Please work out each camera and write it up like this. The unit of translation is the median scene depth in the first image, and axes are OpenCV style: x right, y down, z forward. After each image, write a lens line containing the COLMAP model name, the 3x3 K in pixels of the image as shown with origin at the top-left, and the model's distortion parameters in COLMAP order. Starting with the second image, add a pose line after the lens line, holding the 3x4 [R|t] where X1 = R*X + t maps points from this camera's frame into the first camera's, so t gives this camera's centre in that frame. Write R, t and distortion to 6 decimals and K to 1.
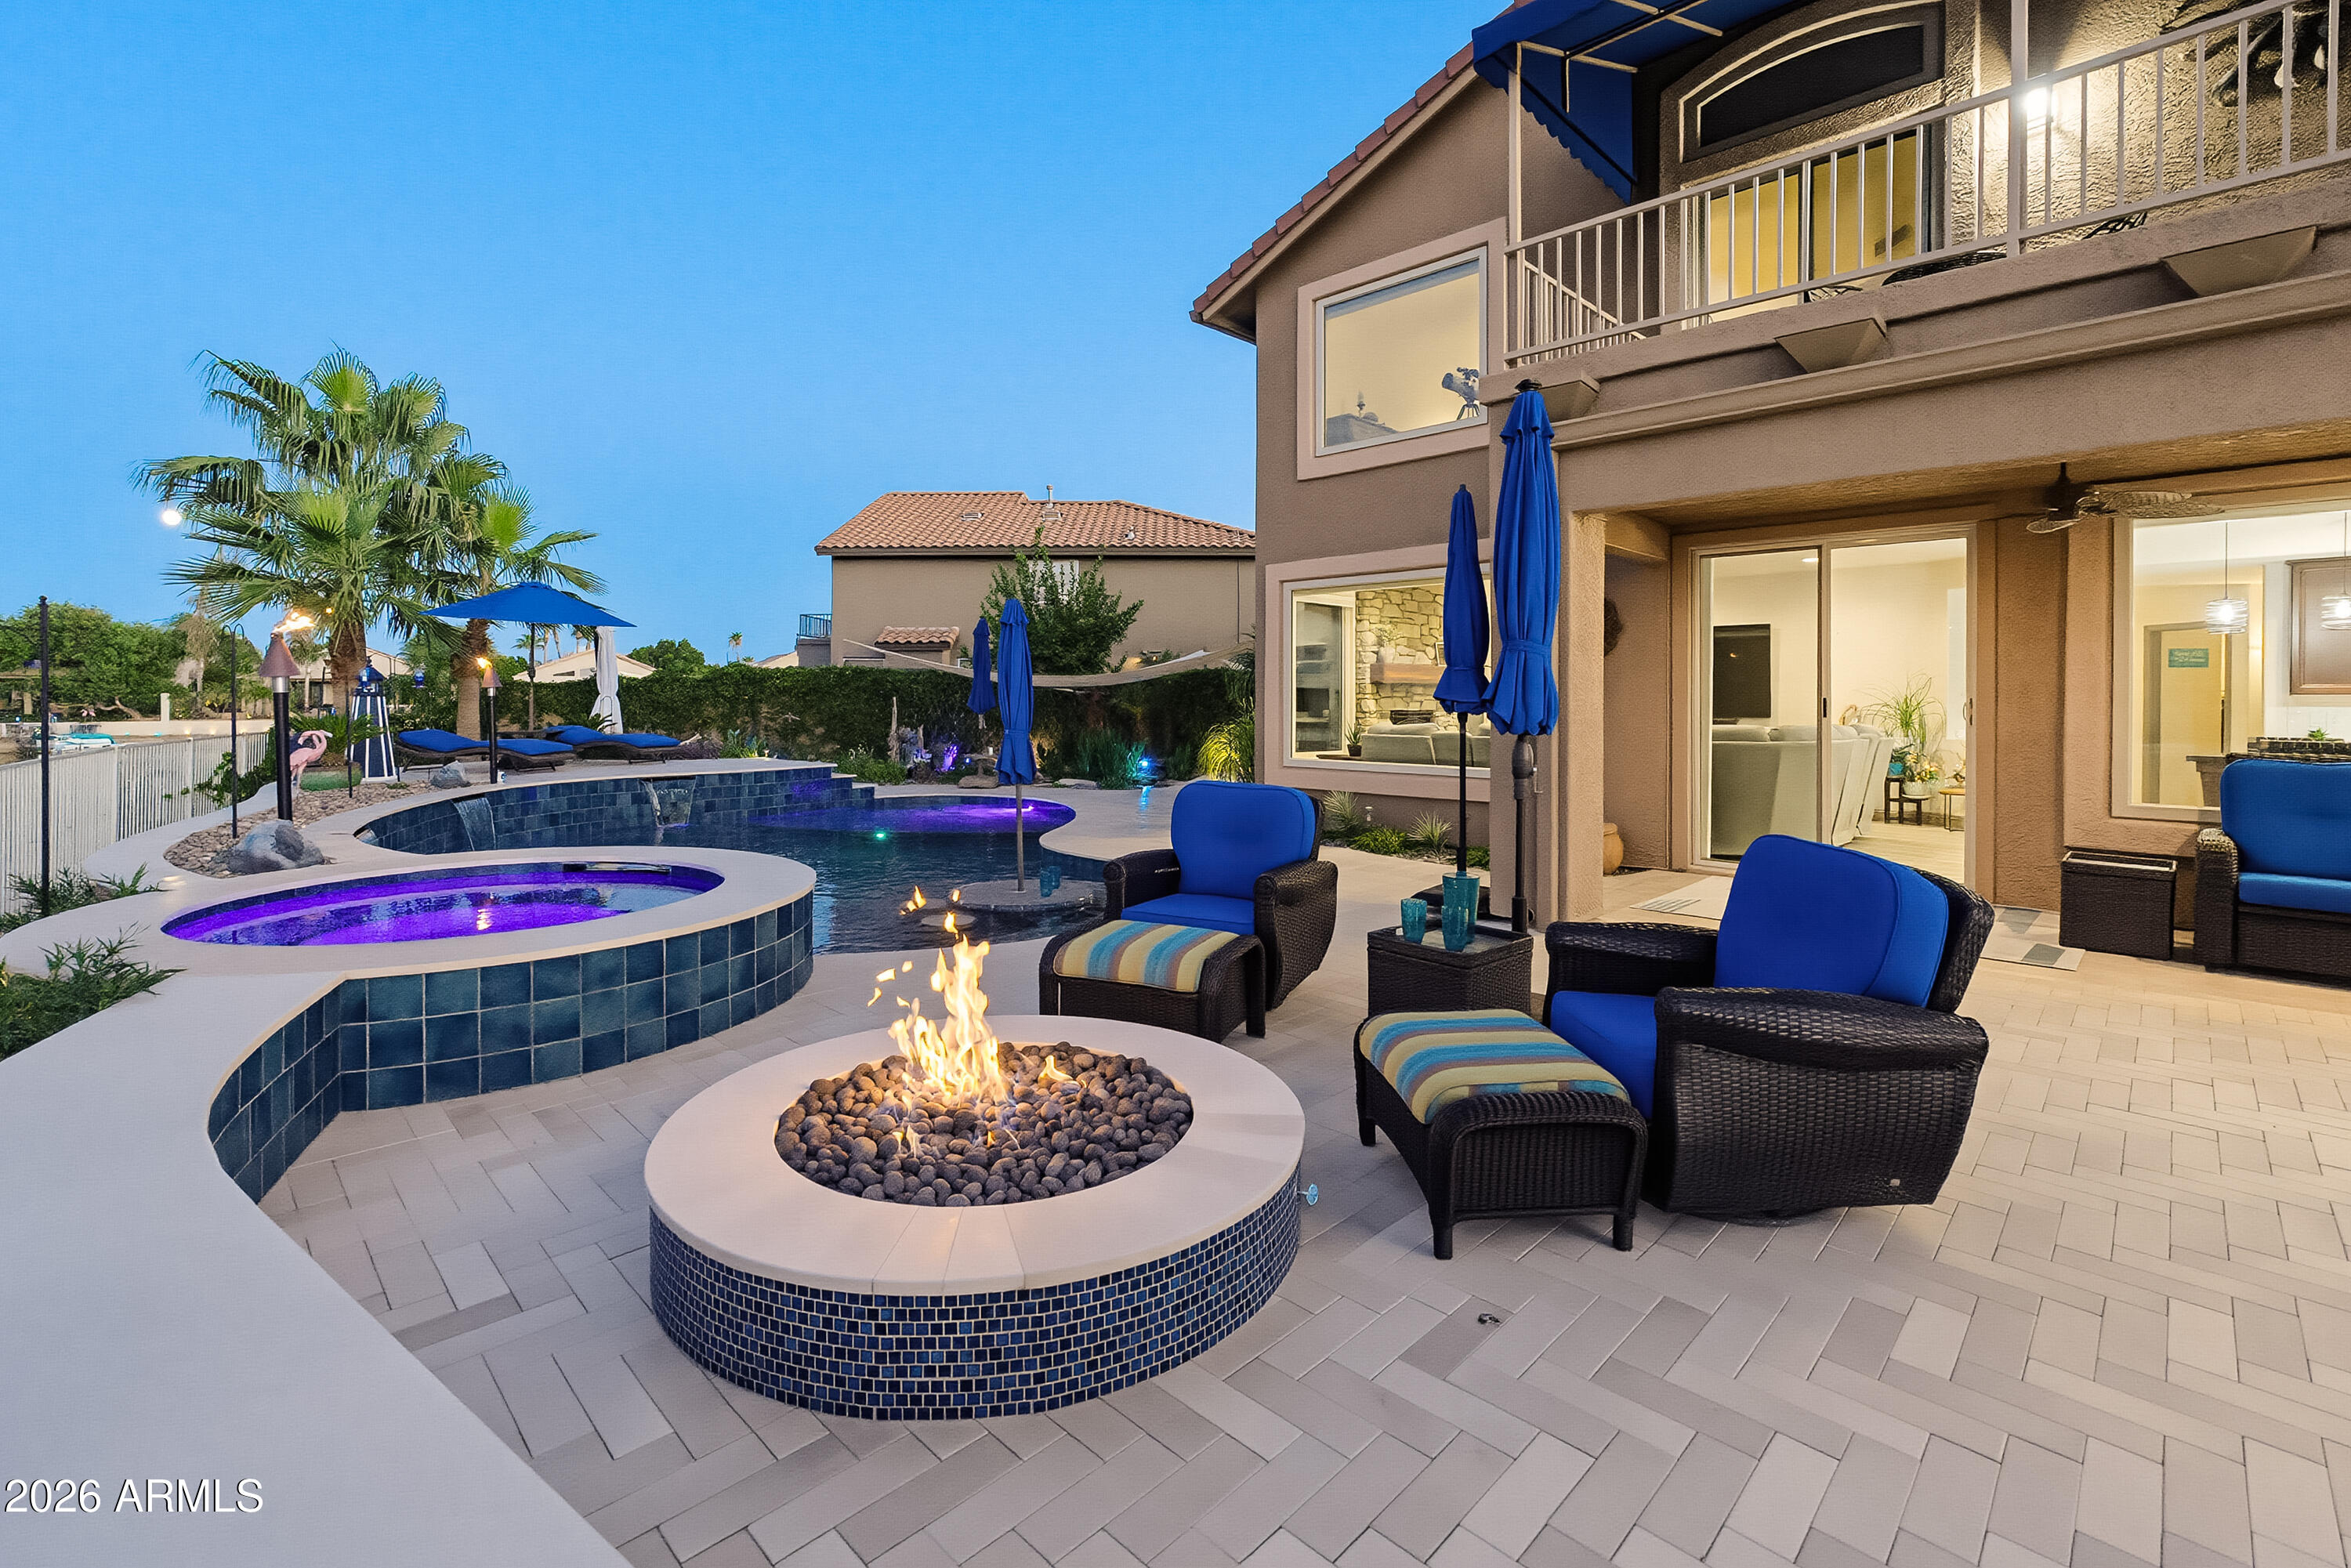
lens RADIAL K [[1045.7, 0, 1188.2], [0, 1045.7, 695.9], [0, 0, 1]] dist [-0.034109, 0.013620]
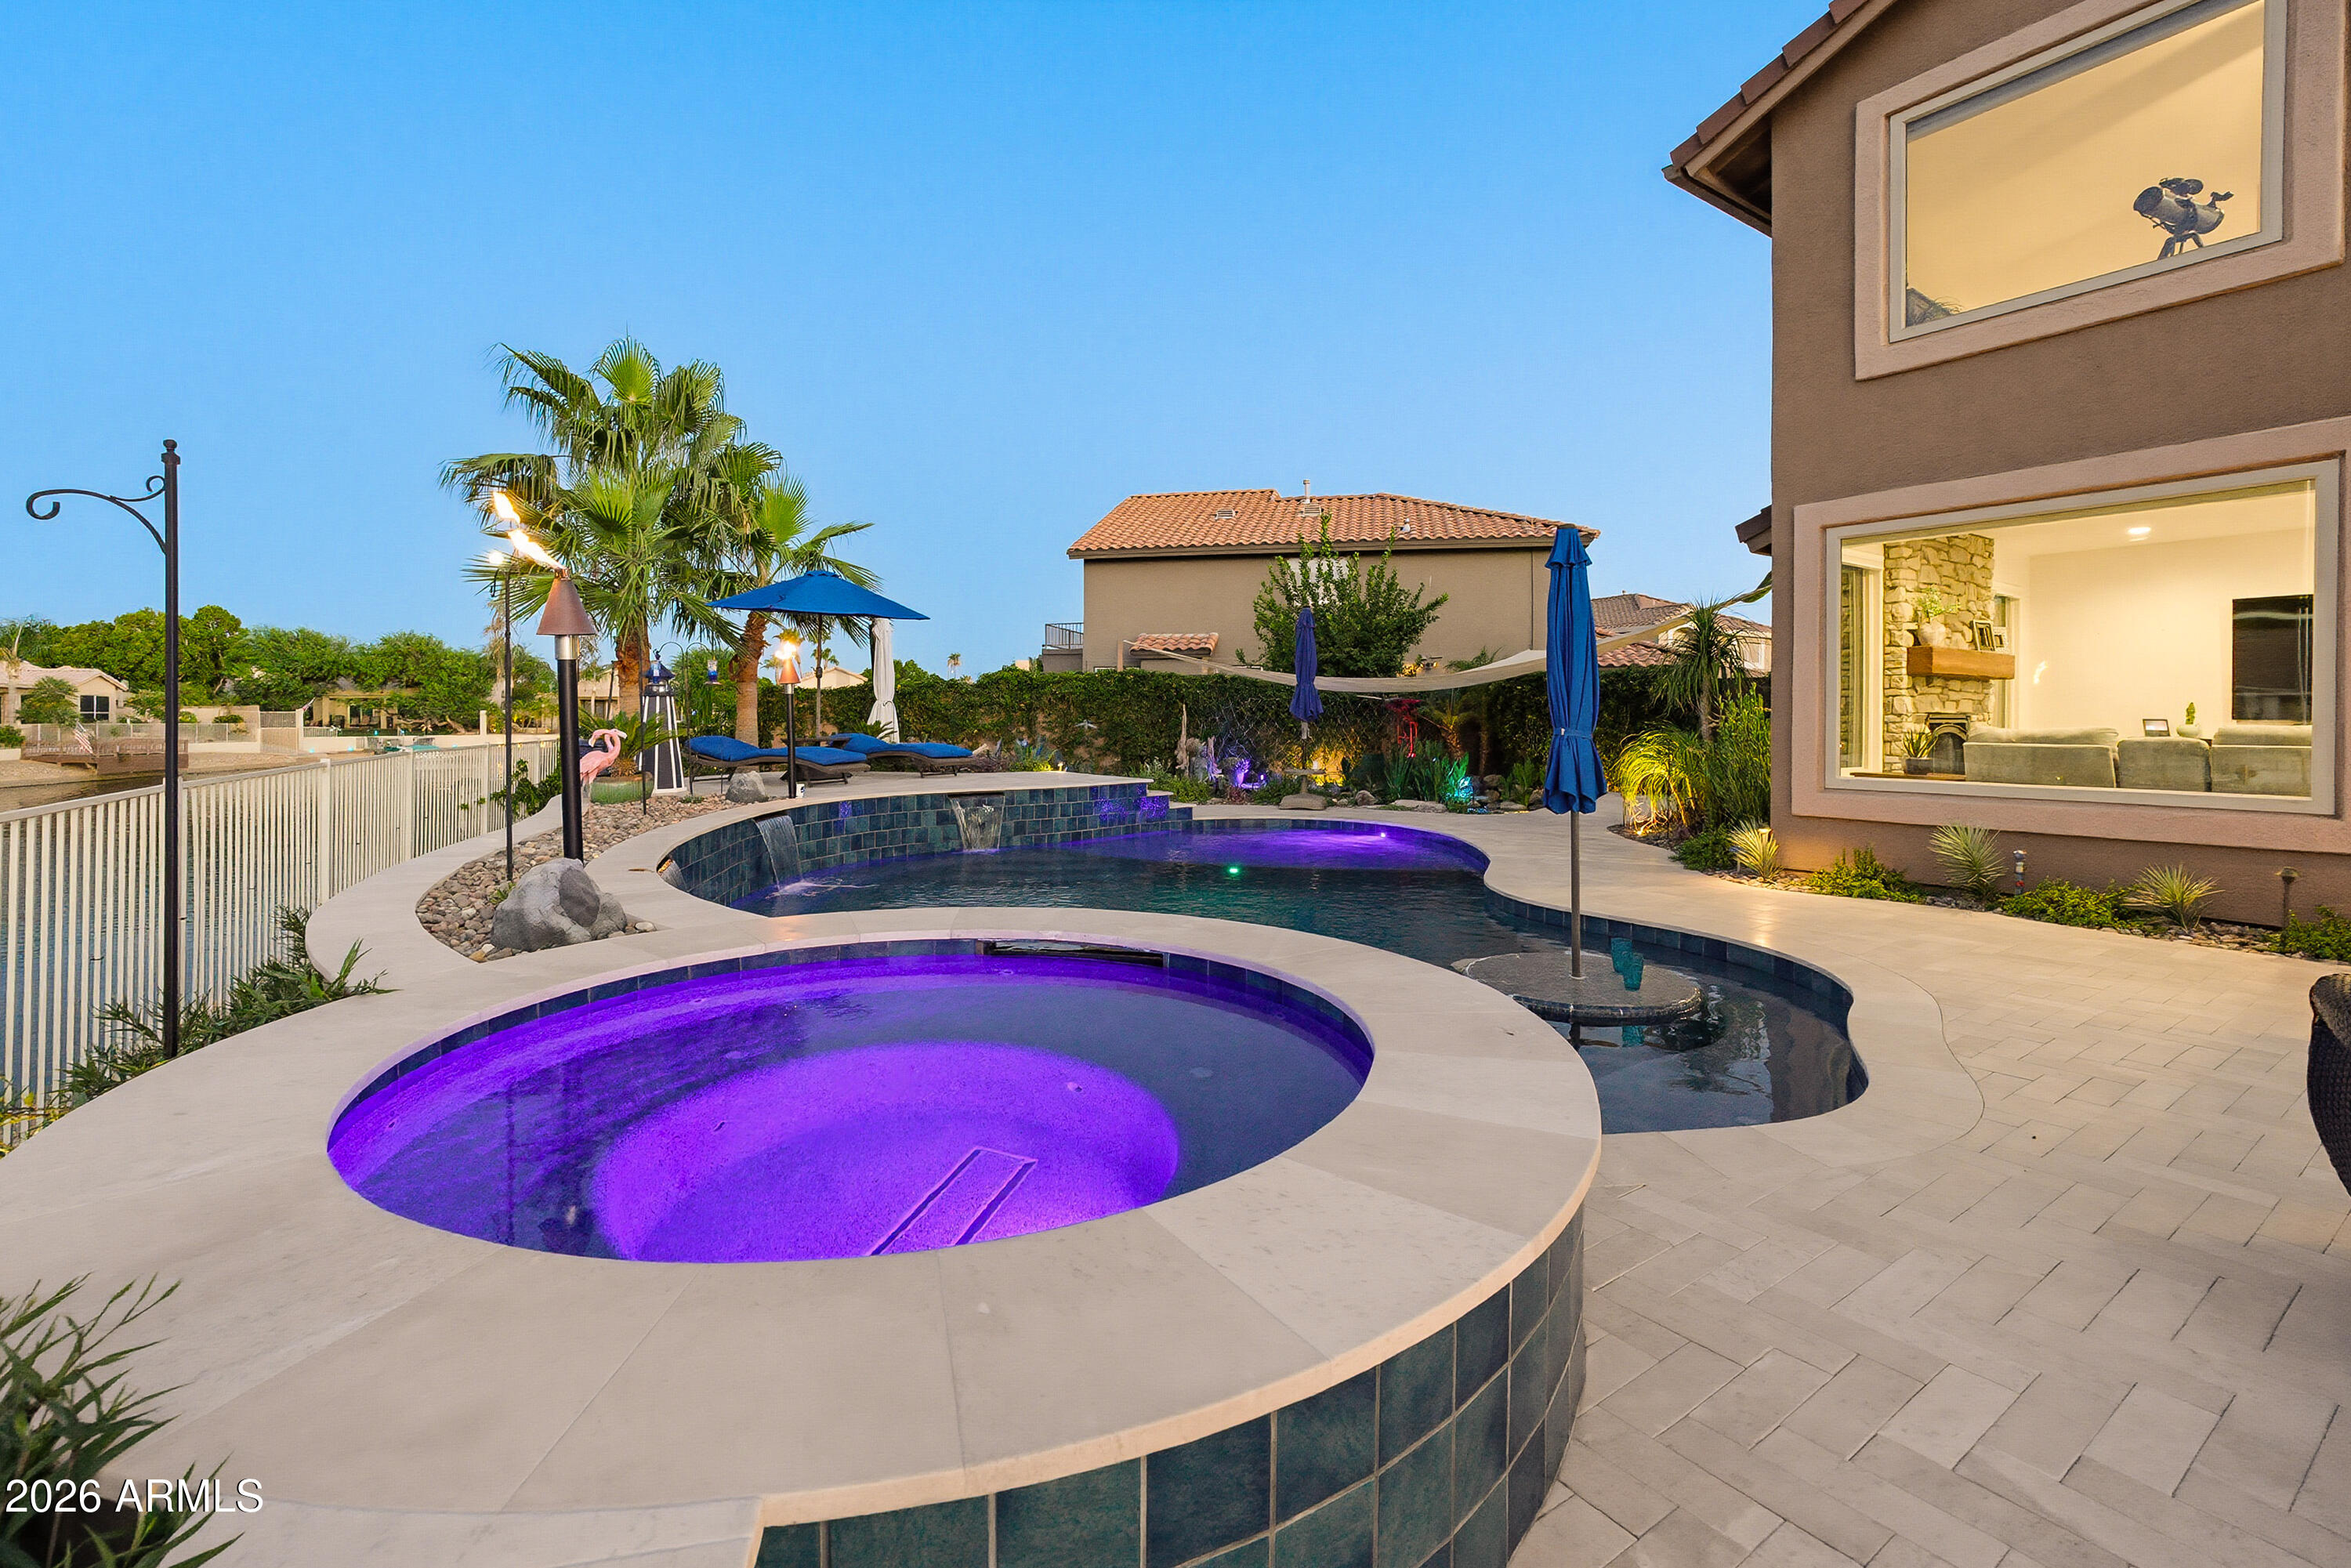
lens RADIAL K [[1045.7, 0, 1184.0], [0, 1045.7, 713.7], [0, 0, 1]] dist [-0.034109, 0.013620]
pose [[0.982052, -0.000641, -0.188607, -0.147364], [0.000620, 1.000000, -0.000172, 0.012119], [0.188607, 0.000052, 0.982053, 0.168329]]
